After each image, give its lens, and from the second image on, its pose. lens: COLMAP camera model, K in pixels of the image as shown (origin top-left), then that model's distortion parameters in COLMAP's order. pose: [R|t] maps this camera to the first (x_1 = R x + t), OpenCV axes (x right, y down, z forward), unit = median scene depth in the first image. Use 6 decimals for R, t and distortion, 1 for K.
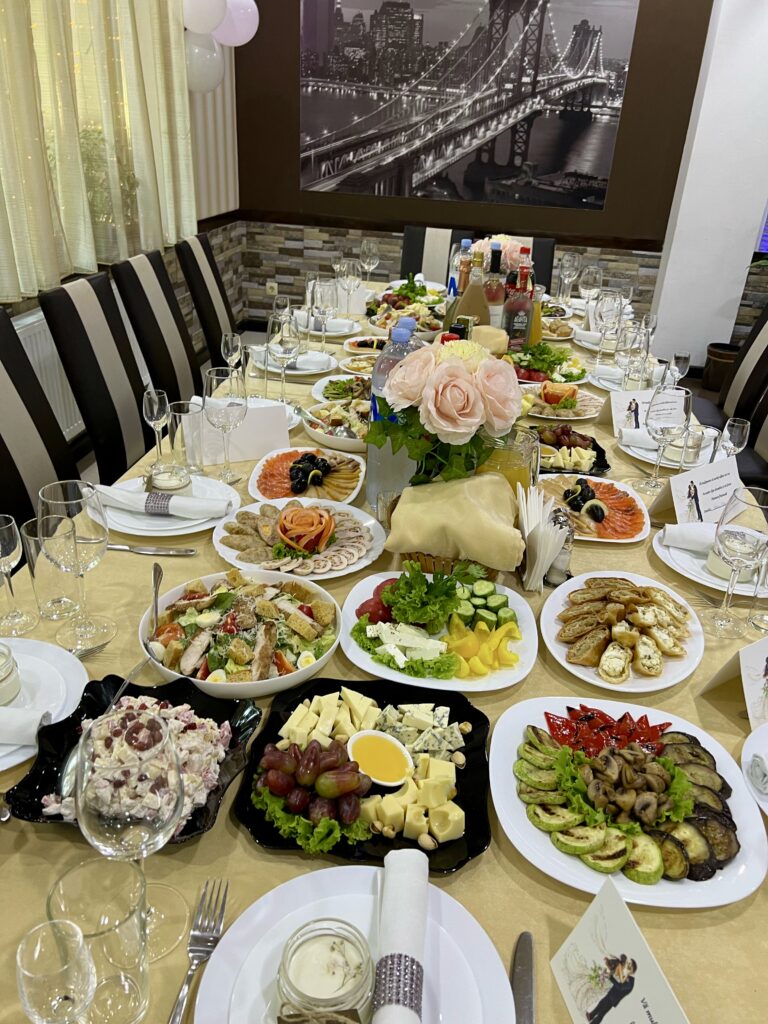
lens RADIAL K [[774.0, 0, 388.8], [0, 774.0, 531.9], [0, 0, 1]] dist [0.039579, -0.039757]
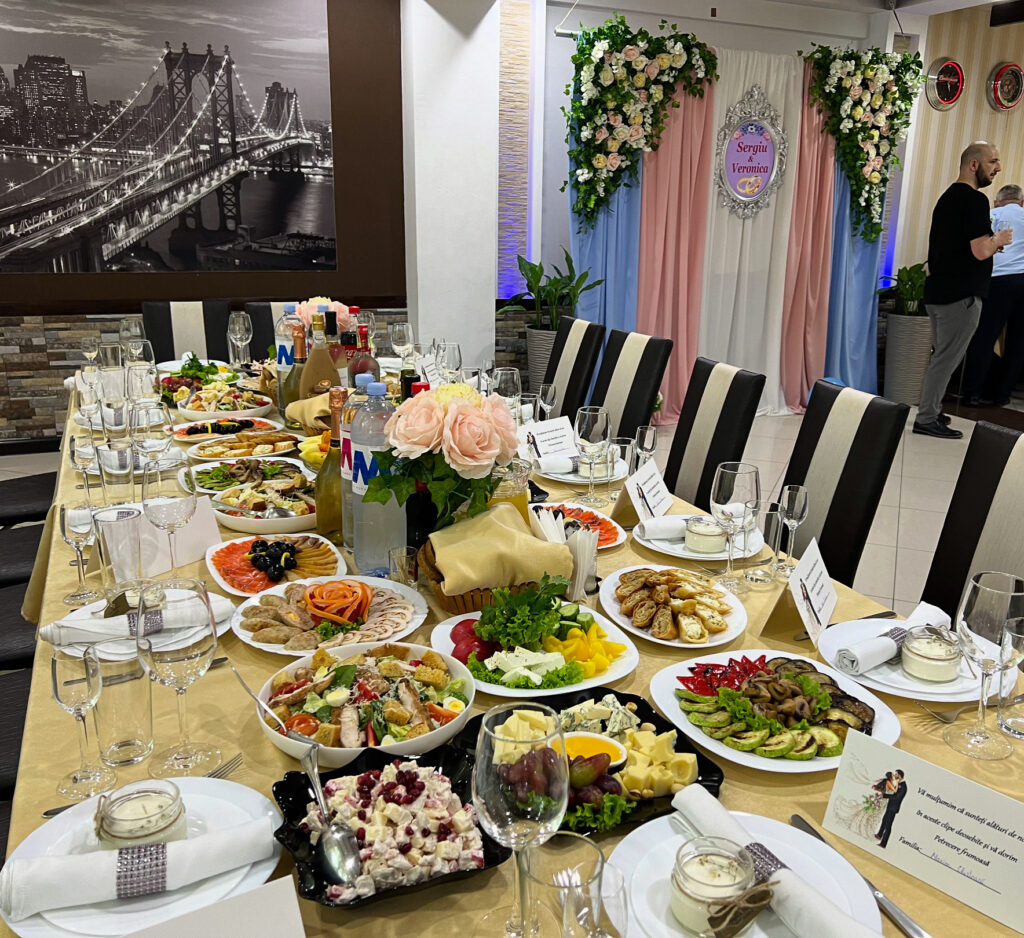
lens RADIAL K [[969.8, 0, 546.2], [0, 969.8, 468.5], [0, 0, 1]] dist [0.033759, -0.027122]
pose [[0.846248, -0.177227, 0.502449, -0.140280], [0.271439, 0.954902, -0.120350, 0.015425], [-0.458460, 0.238230, 0.856190, -0.038519]]
